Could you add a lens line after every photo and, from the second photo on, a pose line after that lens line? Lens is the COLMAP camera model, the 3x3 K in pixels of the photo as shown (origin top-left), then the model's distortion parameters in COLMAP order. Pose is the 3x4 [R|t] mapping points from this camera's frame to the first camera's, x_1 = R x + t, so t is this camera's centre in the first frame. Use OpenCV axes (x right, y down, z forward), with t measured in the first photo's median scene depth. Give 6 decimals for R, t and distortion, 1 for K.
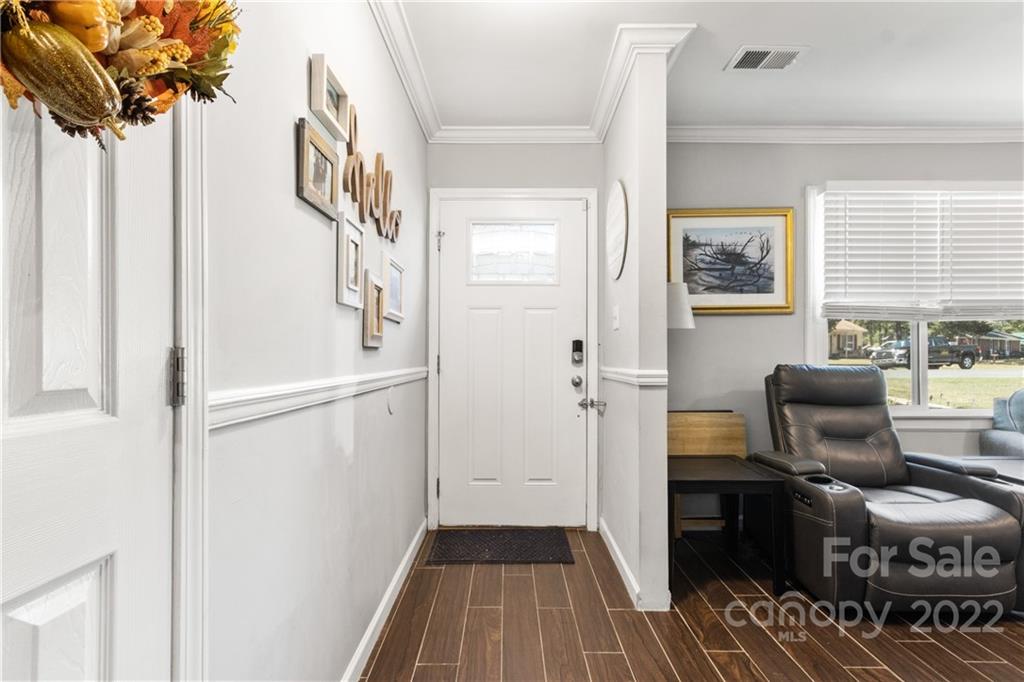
lens RADIAL K [[496.1, 0, 511.8], [0, 496.1, 356.9], [0, 0, 1]] dist [0.001348, 0.000264]
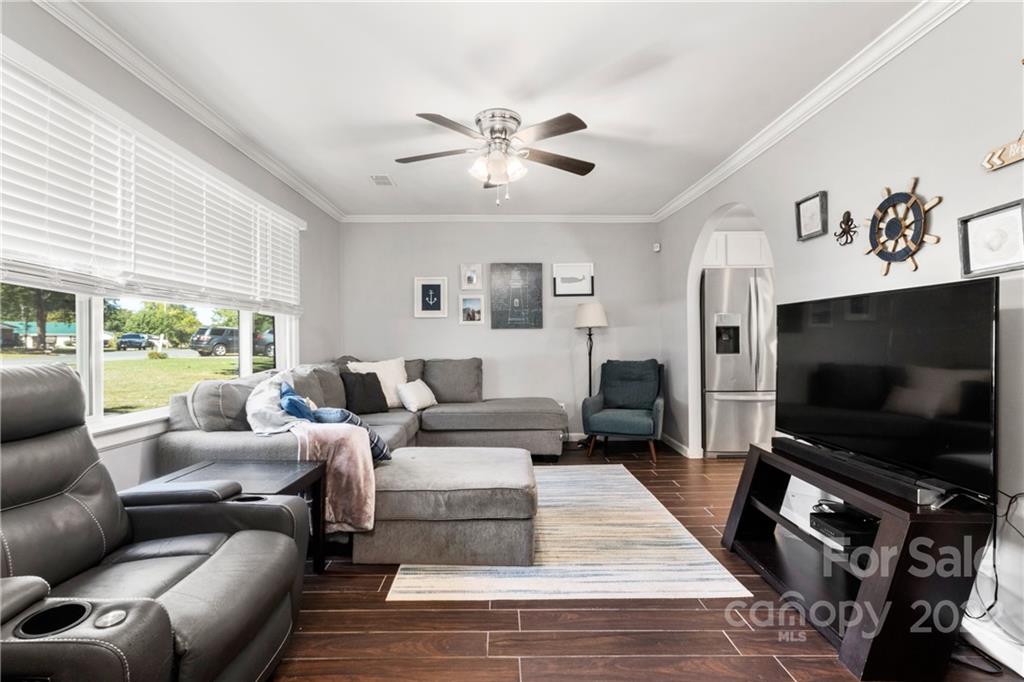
lens RADIAL K [[488.4, 0, 512.0], [0, 488.4, 341.0], [0, 0, 1]] dist [0.001060, 0.000318]
pose [[-0.019351, 0.004878, 0.999801, 0.114638], [0.004663, 0.999978, -0.004789, -0.002957], [-0.999802, 0.004570, -0.019373, 0.421631]]
